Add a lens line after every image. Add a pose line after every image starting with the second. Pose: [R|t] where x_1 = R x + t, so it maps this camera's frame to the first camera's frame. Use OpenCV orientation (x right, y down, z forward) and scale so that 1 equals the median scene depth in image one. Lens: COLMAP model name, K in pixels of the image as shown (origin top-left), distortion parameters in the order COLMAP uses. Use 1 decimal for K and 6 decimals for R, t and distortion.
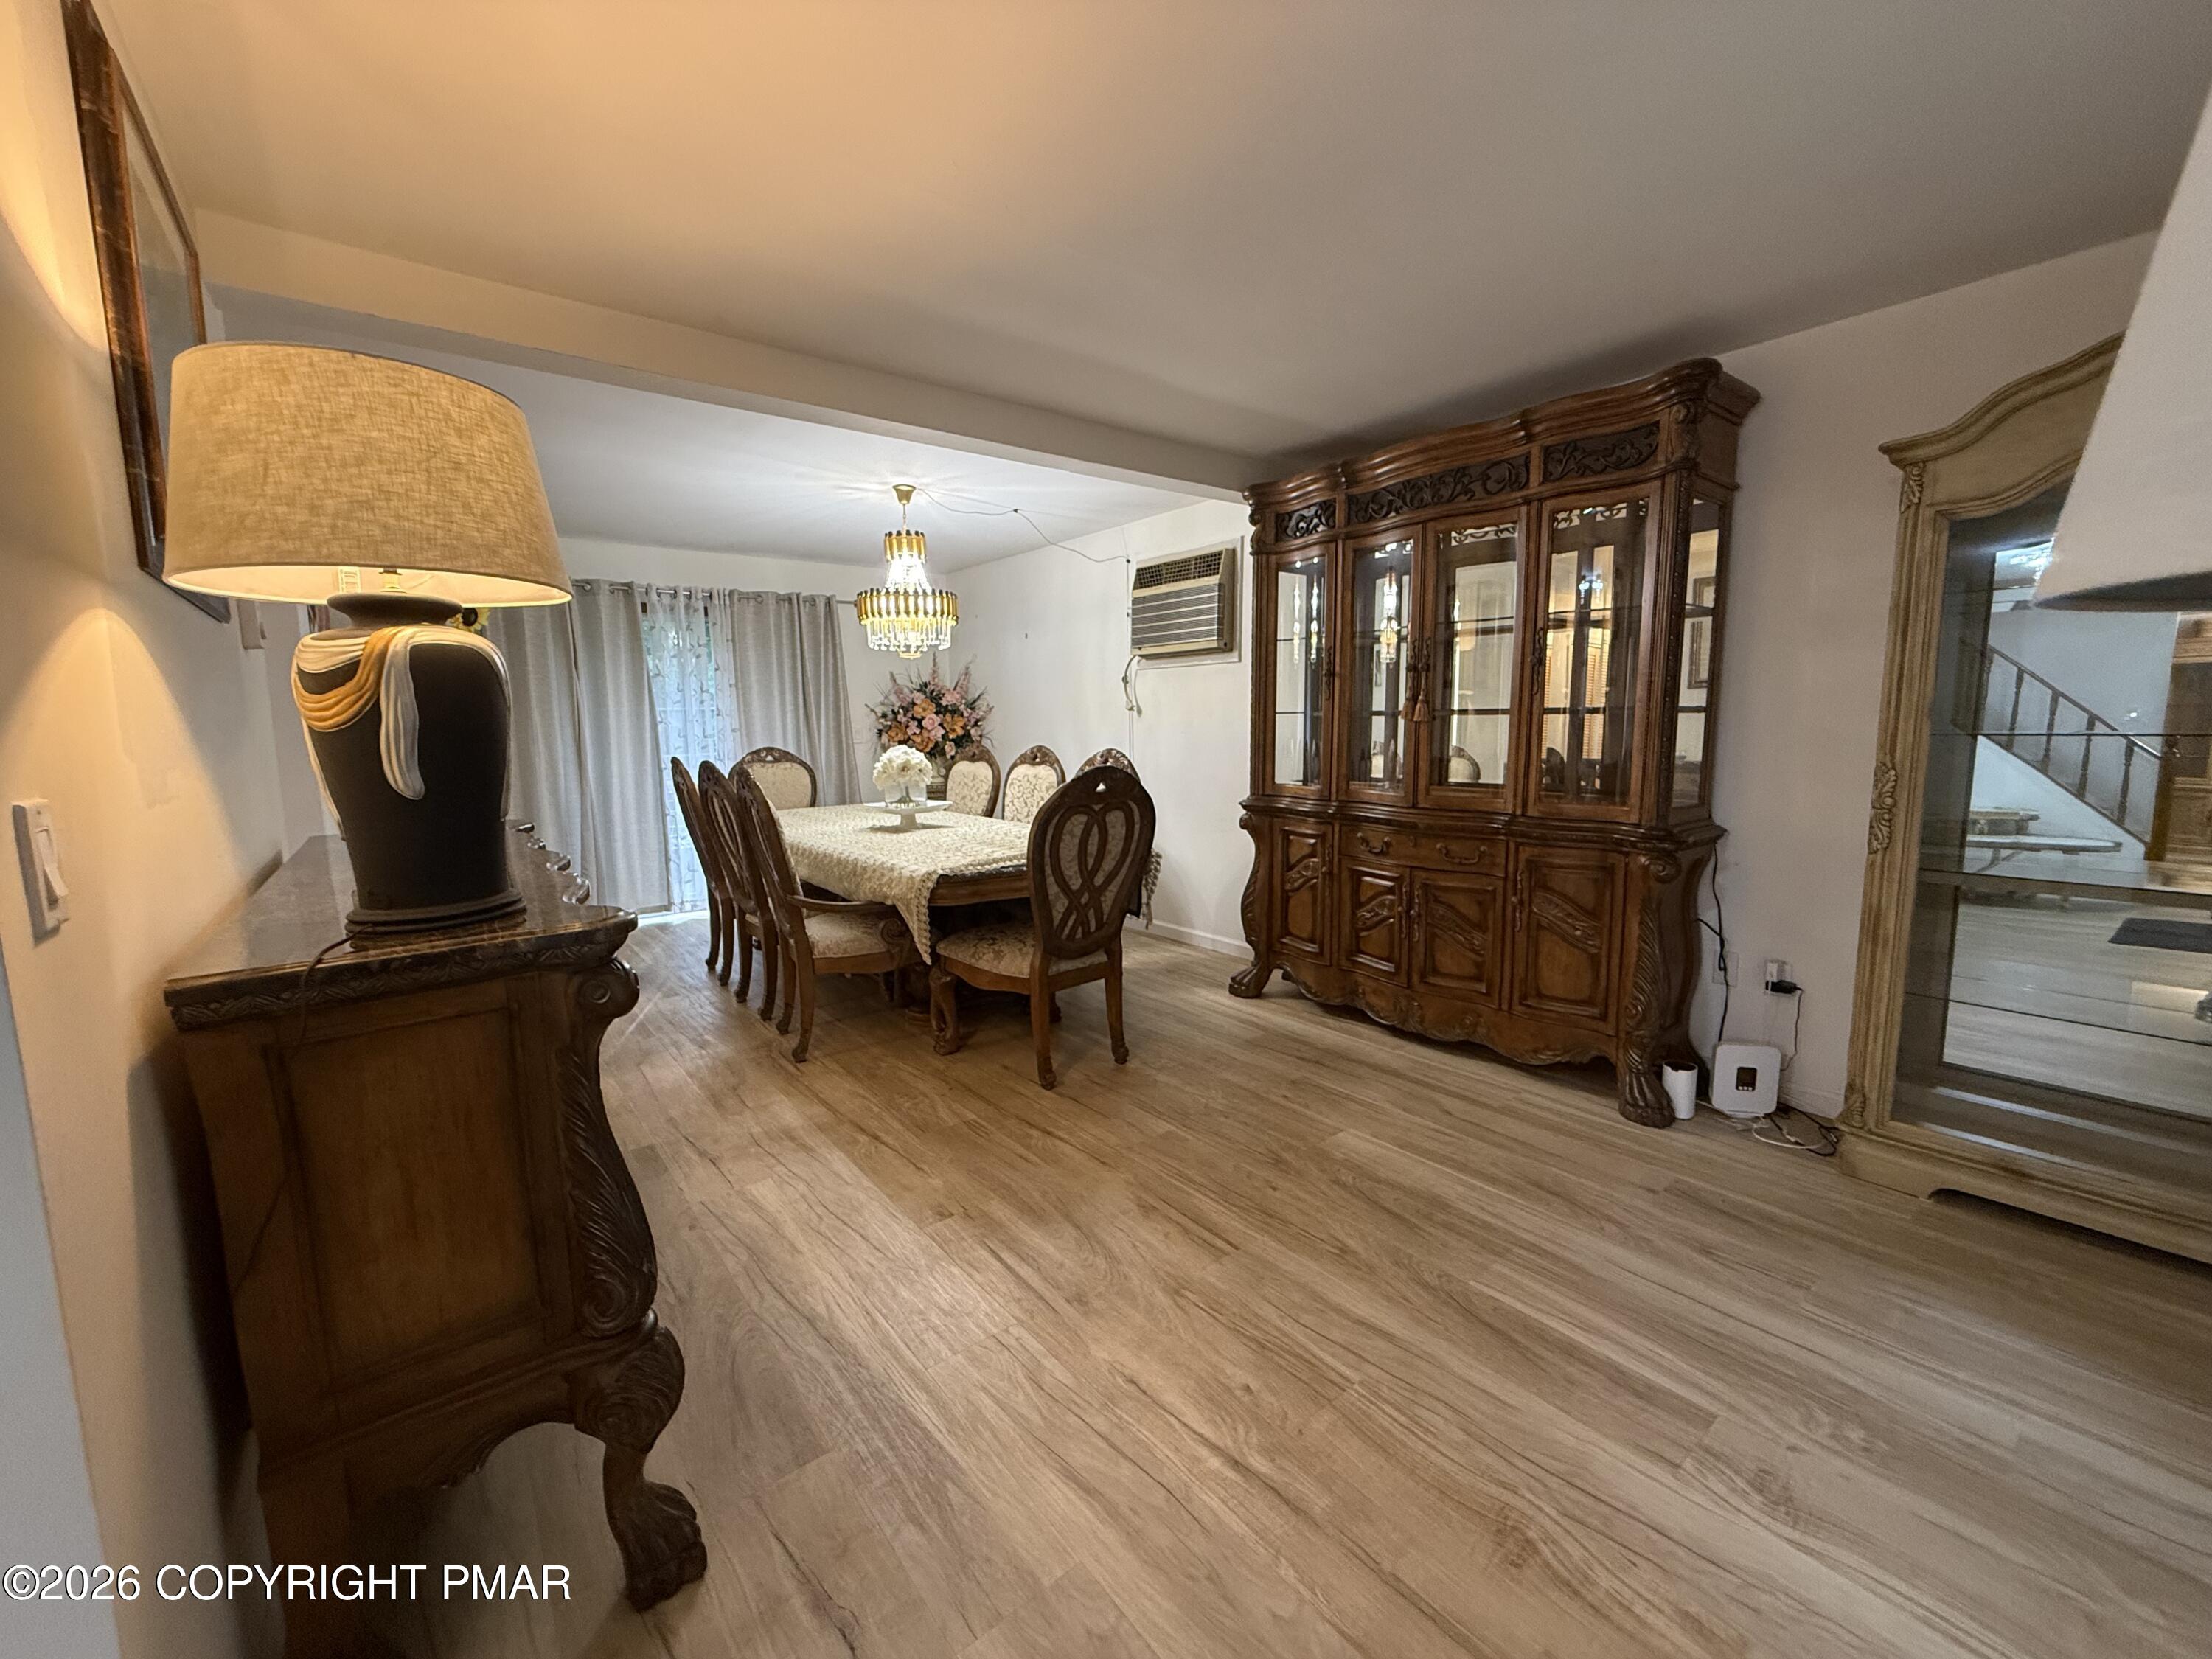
lens RADIAL K [[890.0, 0, 1085.7], [0, 890.0, 833.4], [0, 0, 1]] dist [0.001311, -0.000038]
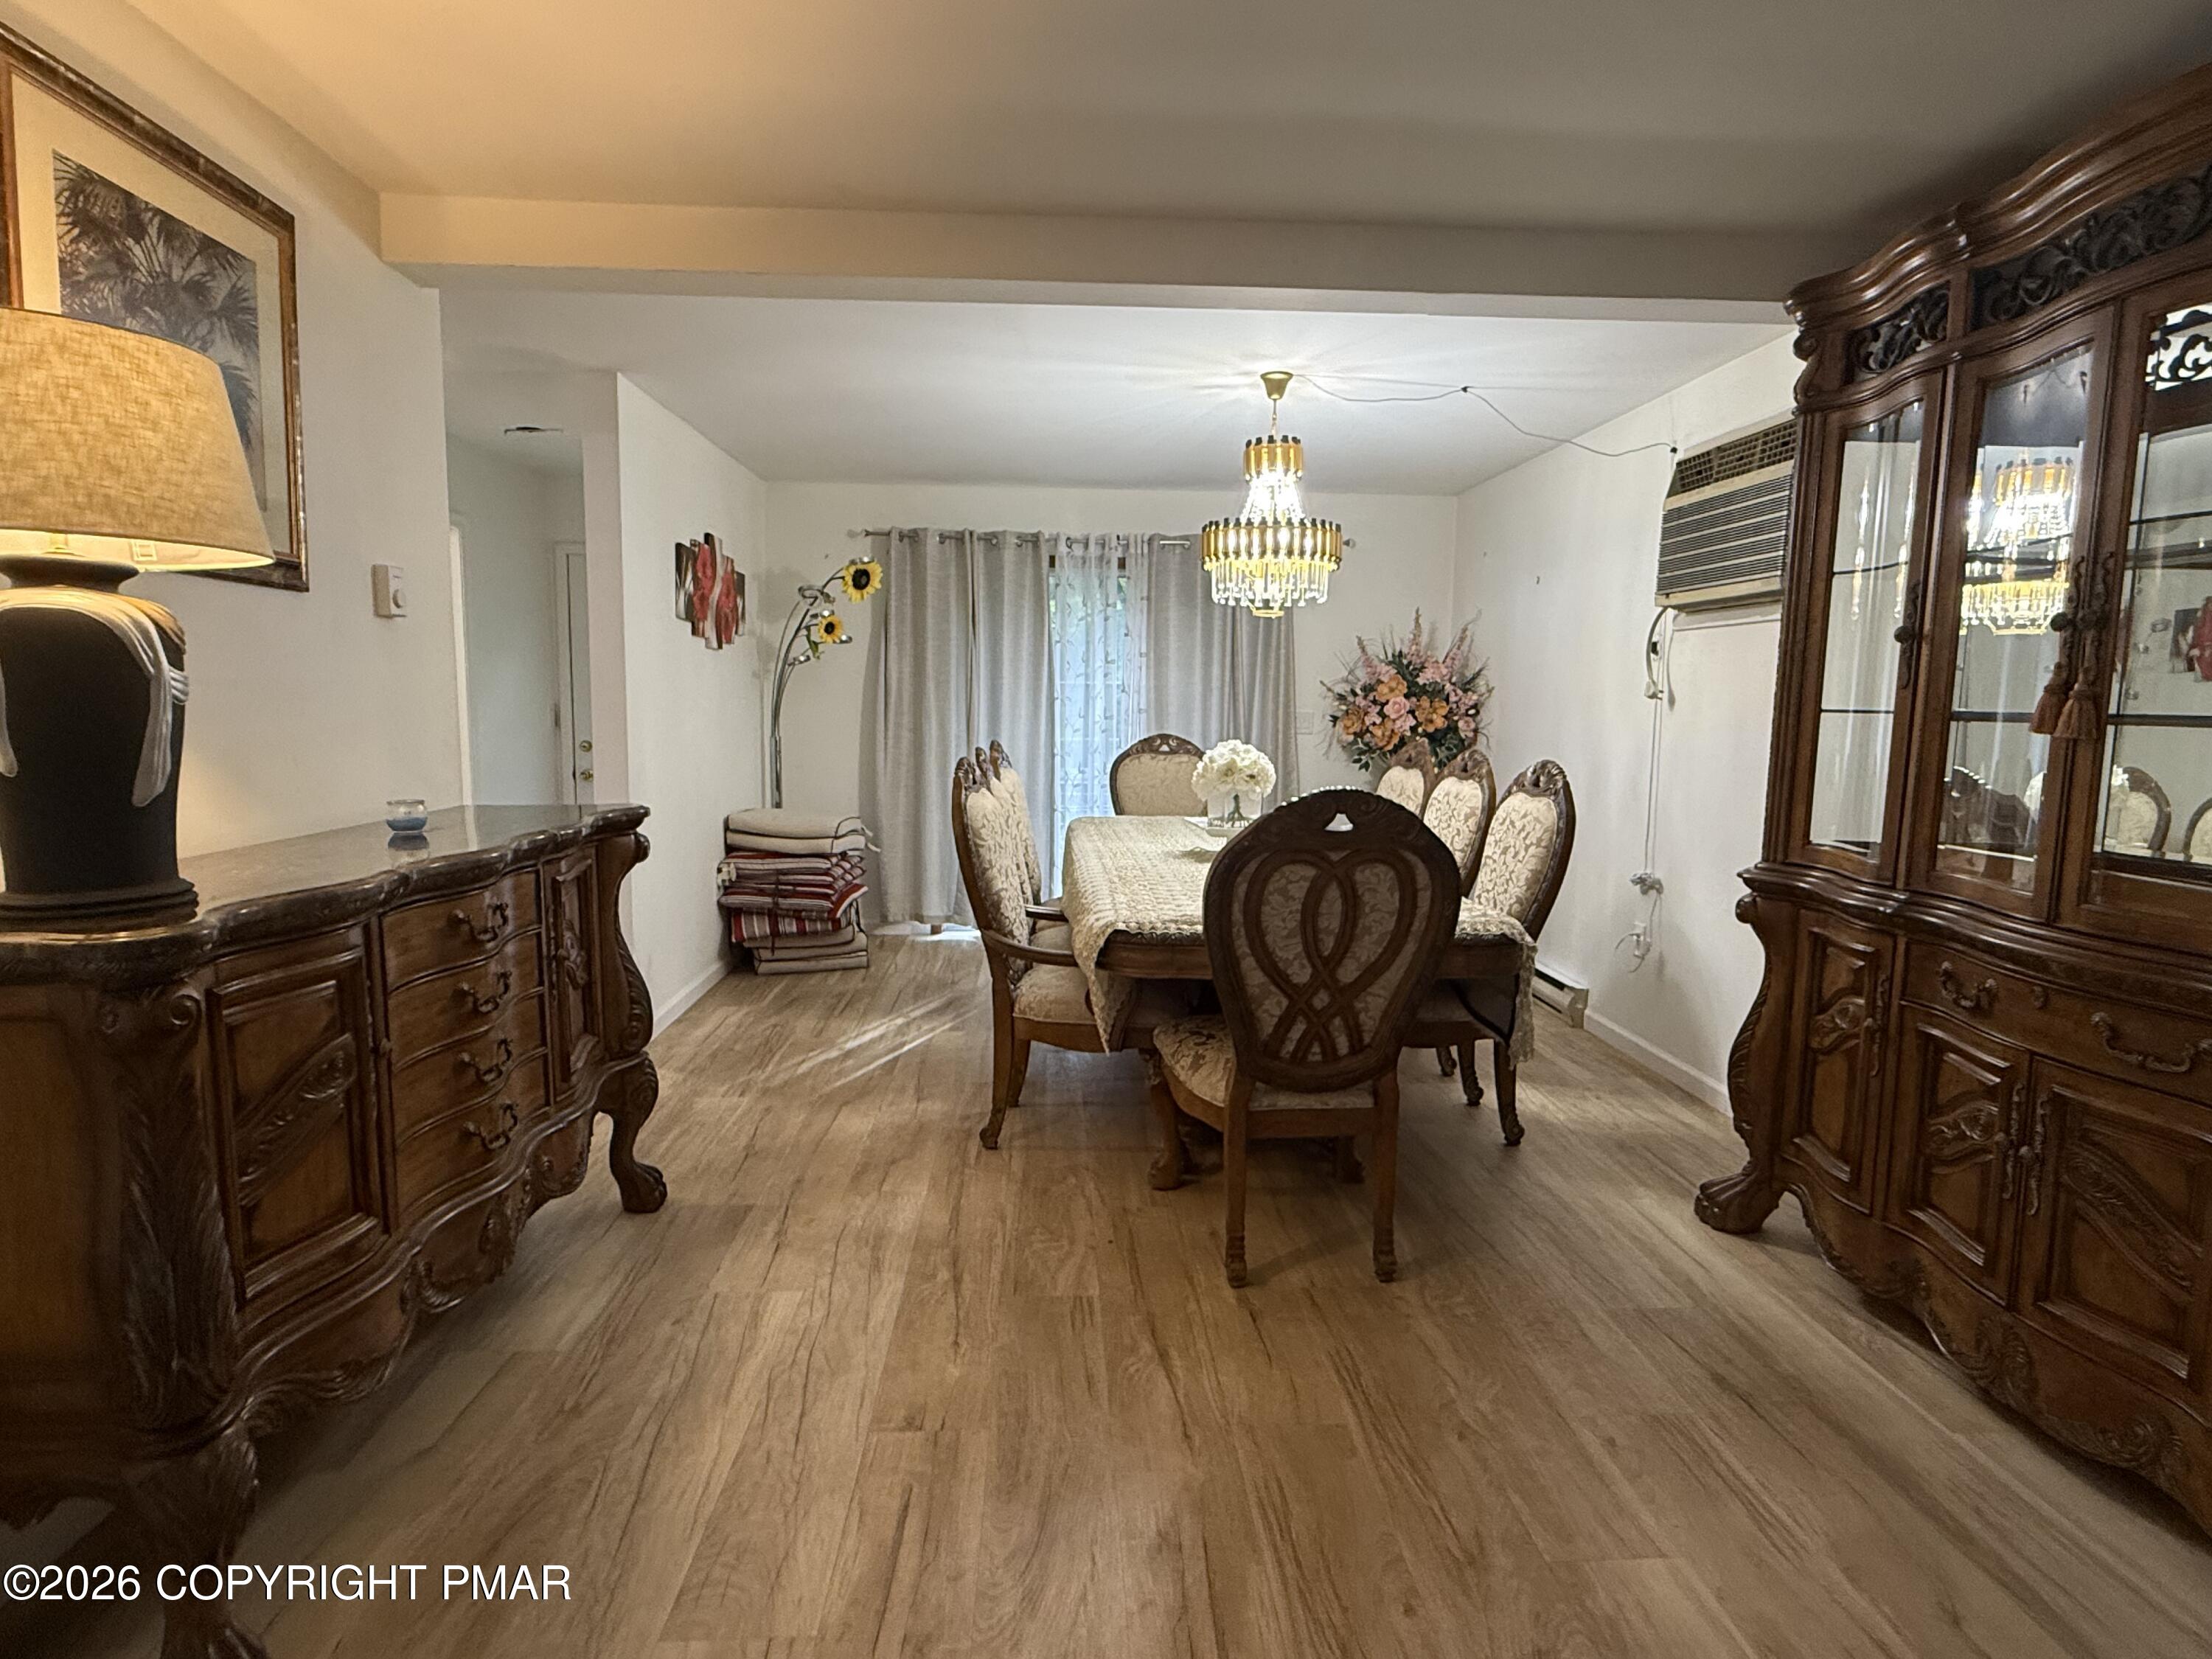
lens RADIAL K [[1159.1, 0, 1106.0], [0, 1159.1, 829.5], [0, 0, 1]] dist [-0.002582, -0.001622]
pose [[0.819843, 0.088985, -0.565631, 0.267692], [-0.097698, 0.995104, 0.014943, -0.035112], [0.564192, 0.043010, 0.824523, 0.205446]]
